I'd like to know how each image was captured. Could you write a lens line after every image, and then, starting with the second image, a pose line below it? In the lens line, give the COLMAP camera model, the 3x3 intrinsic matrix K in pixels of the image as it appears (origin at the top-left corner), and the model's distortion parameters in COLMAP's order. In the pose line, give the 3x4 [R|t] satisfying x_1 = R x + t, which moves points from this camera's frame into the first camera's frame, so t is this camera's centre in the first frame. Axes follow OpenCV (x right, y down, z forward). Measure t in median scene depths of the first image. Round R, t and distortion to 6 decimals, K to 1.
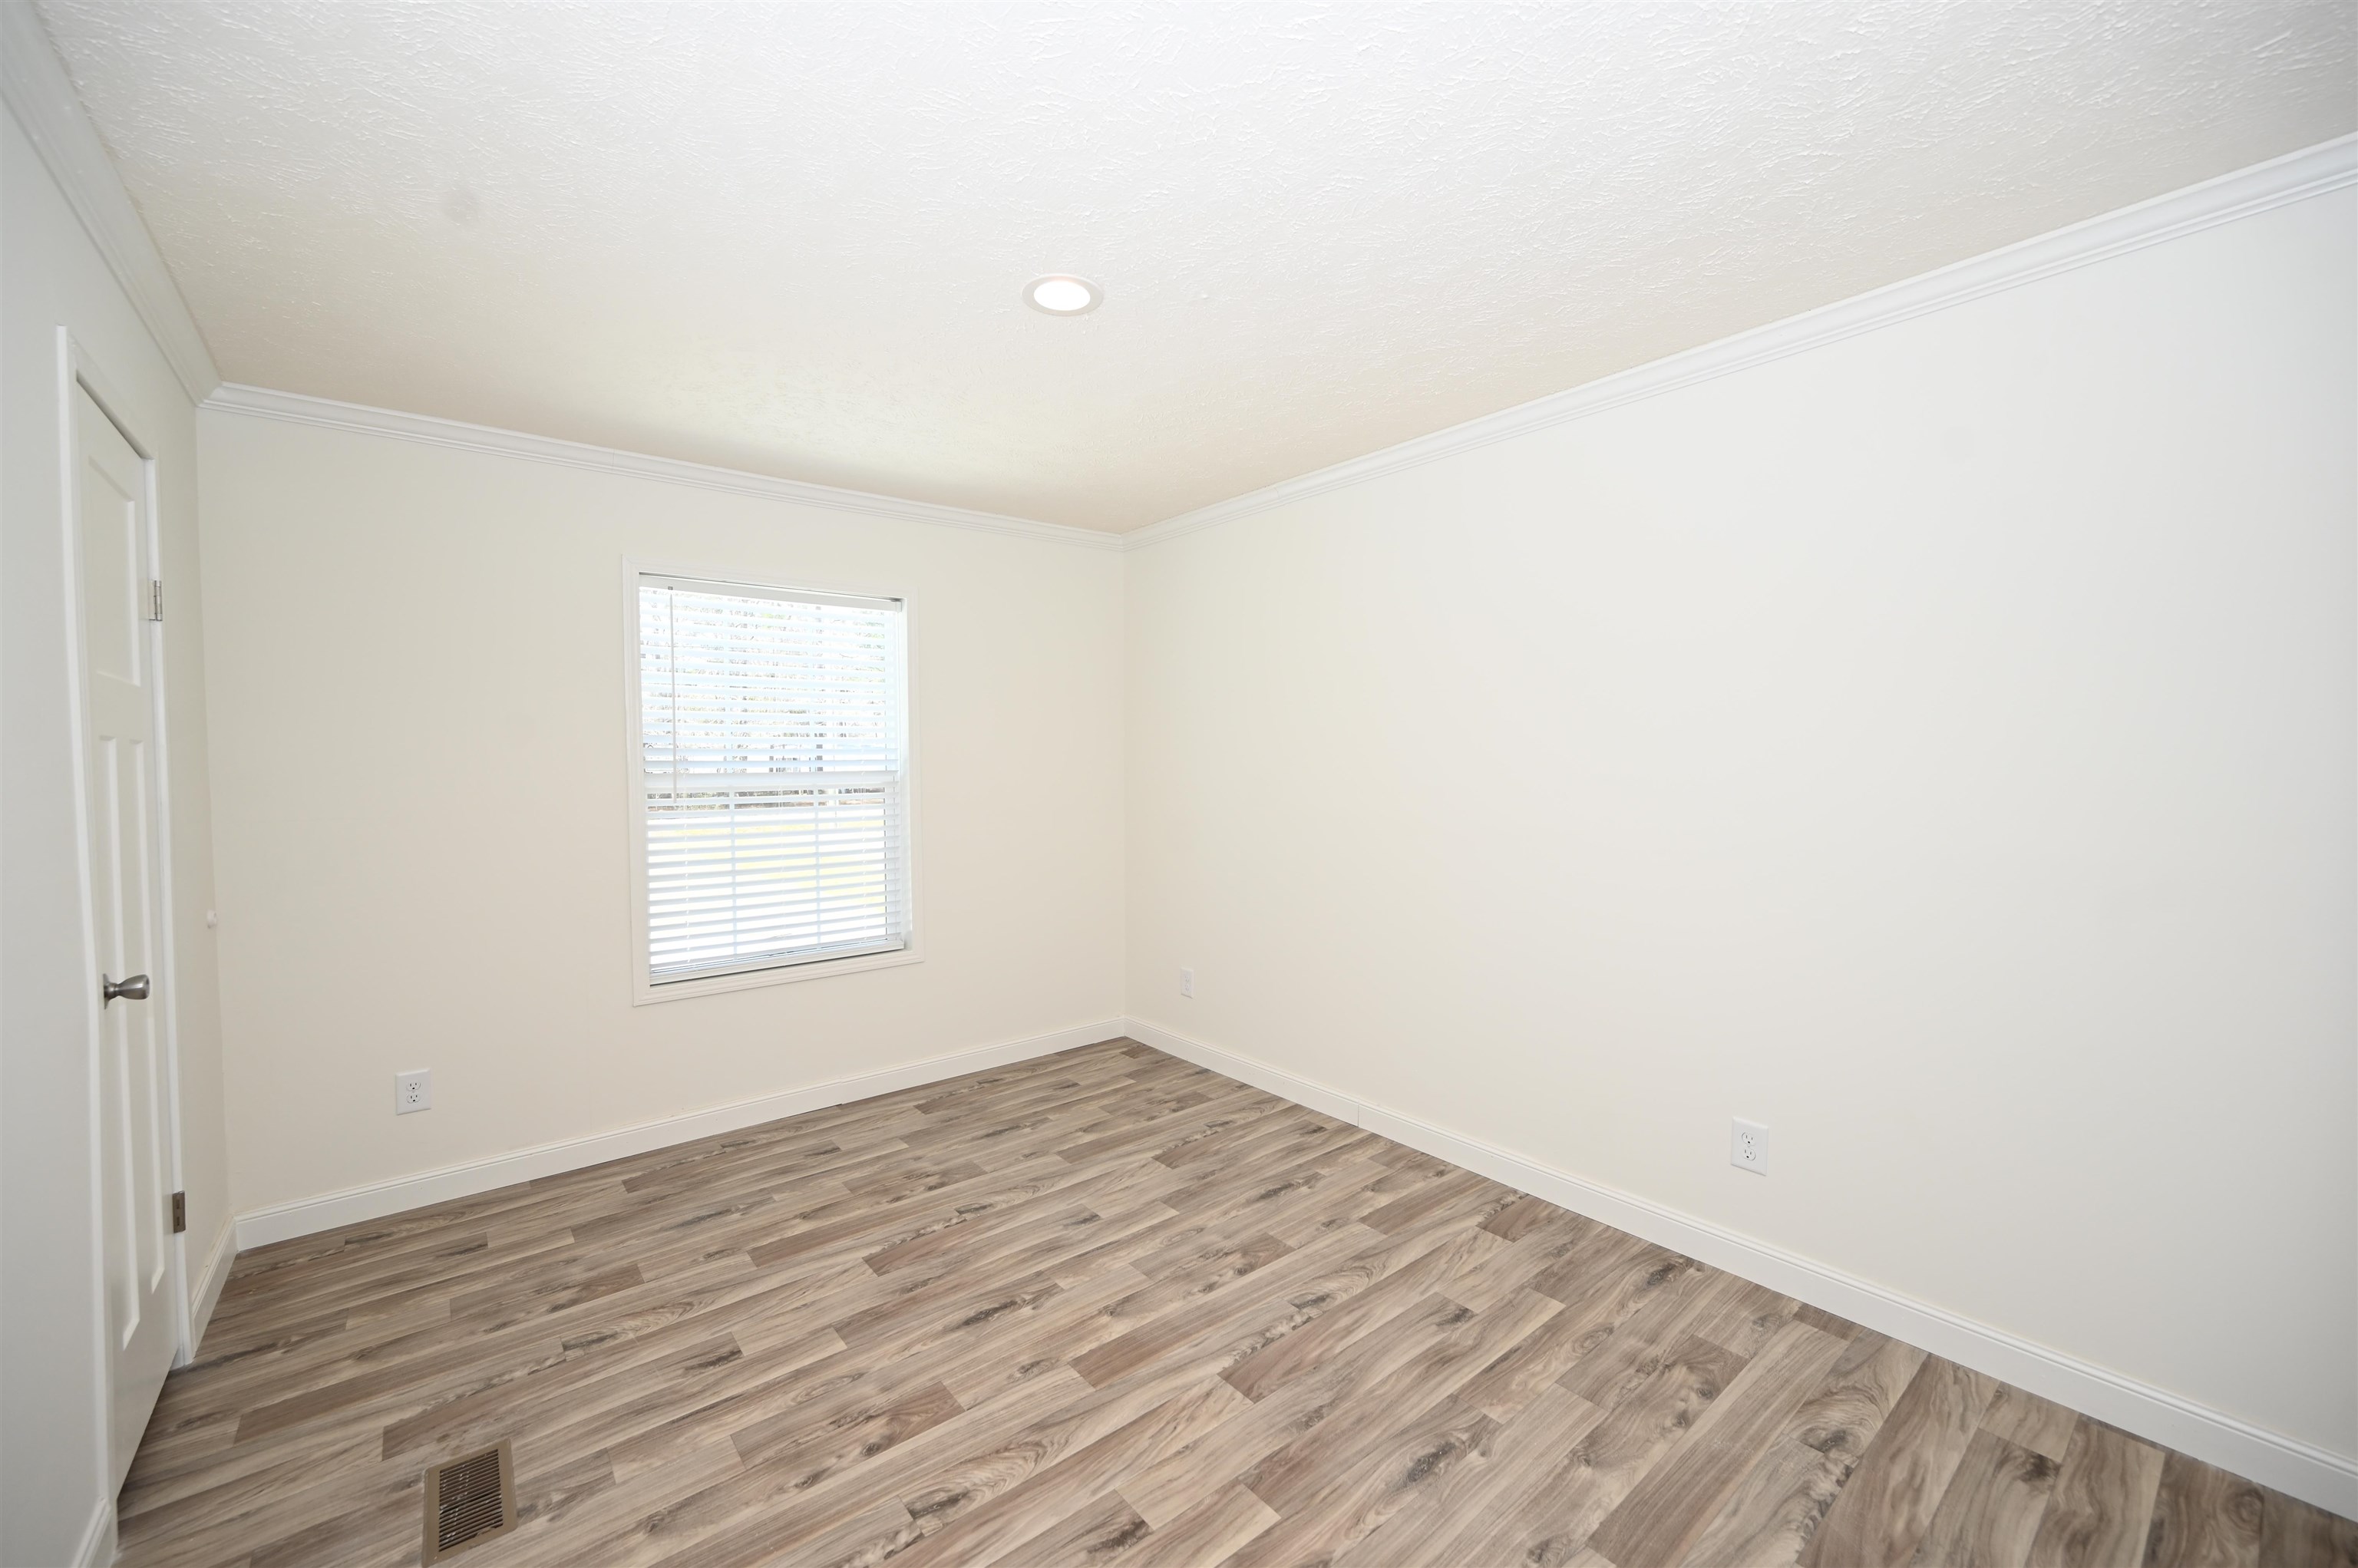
lens RADIAL K [[920.7, 0, 1172.8], [0, 920.7, 788.7], [0, 0, 1]] dist [0.000545, -0.000143]
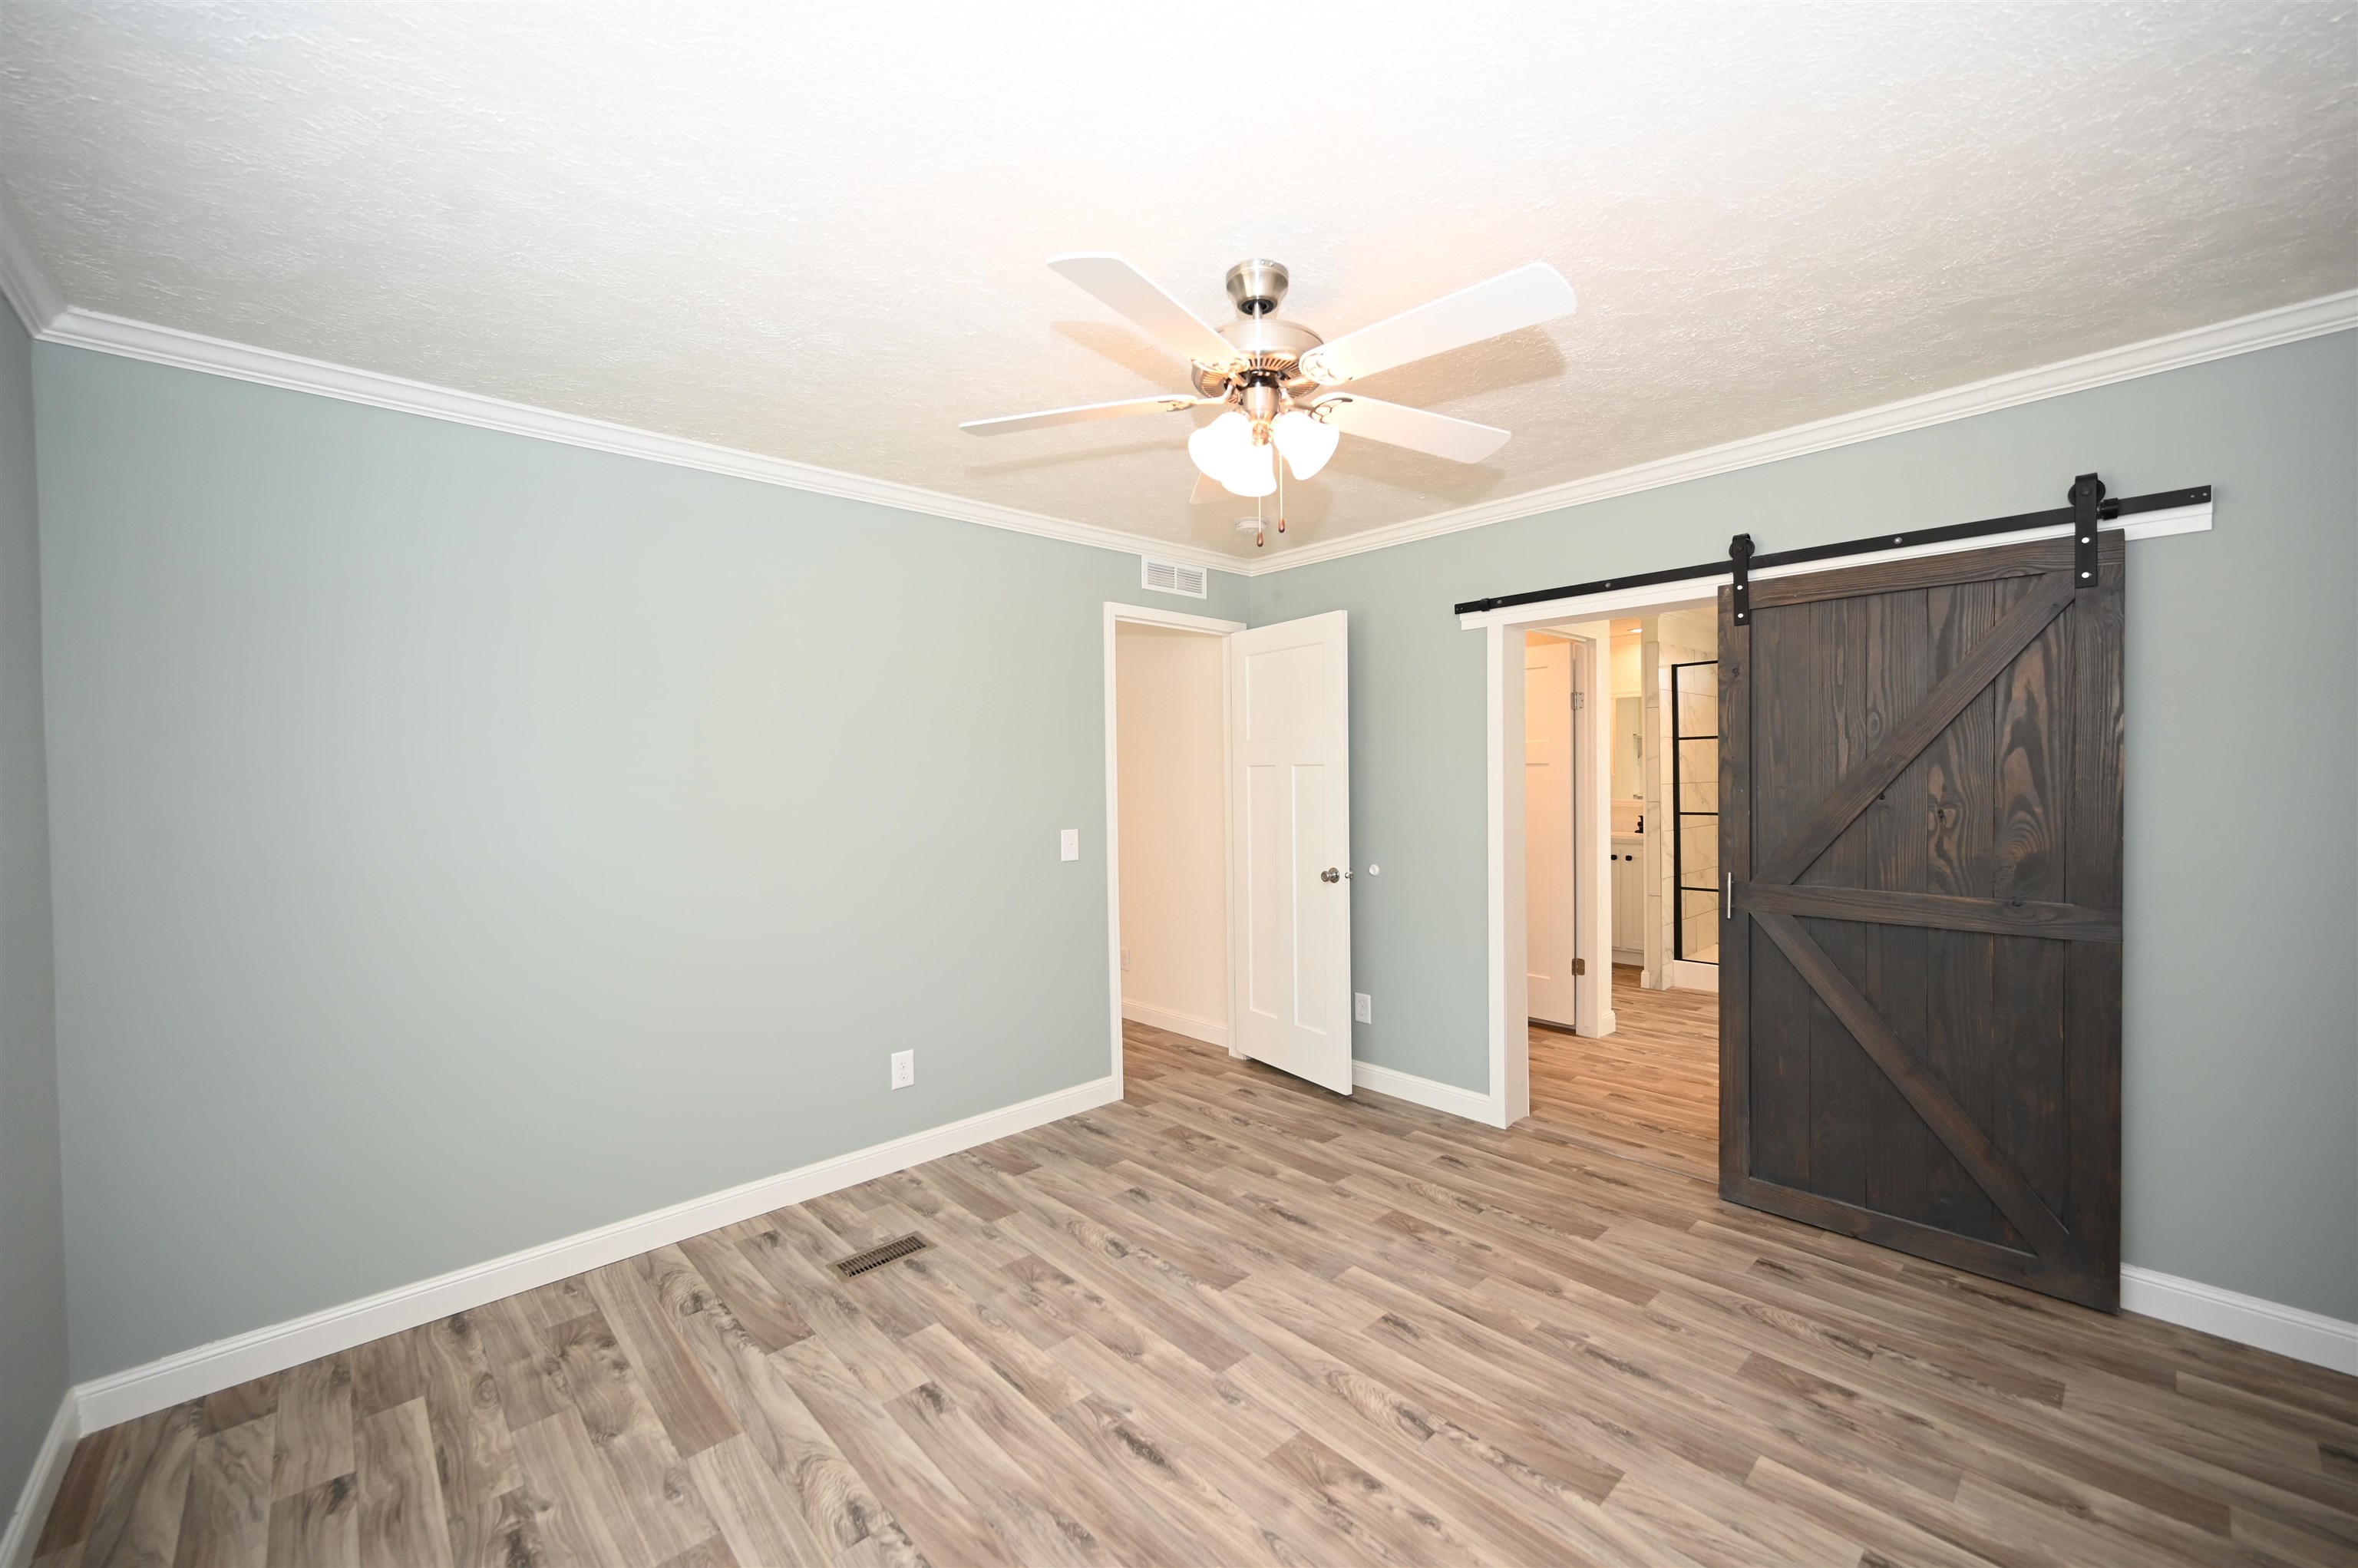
lens RADIAL K [[920.7, 0, 1205.8], [0, 920.7, 800.5], [0, 0, 1]] dist [0.000545, -0.000143]
pose [[-0.093087, -0.025000, 0.995344, -1.417770], [0.039455, 0.998807, 0.028777, -0.051654], [-0.994876, 0.041950, -0.091990, 1.386078]]
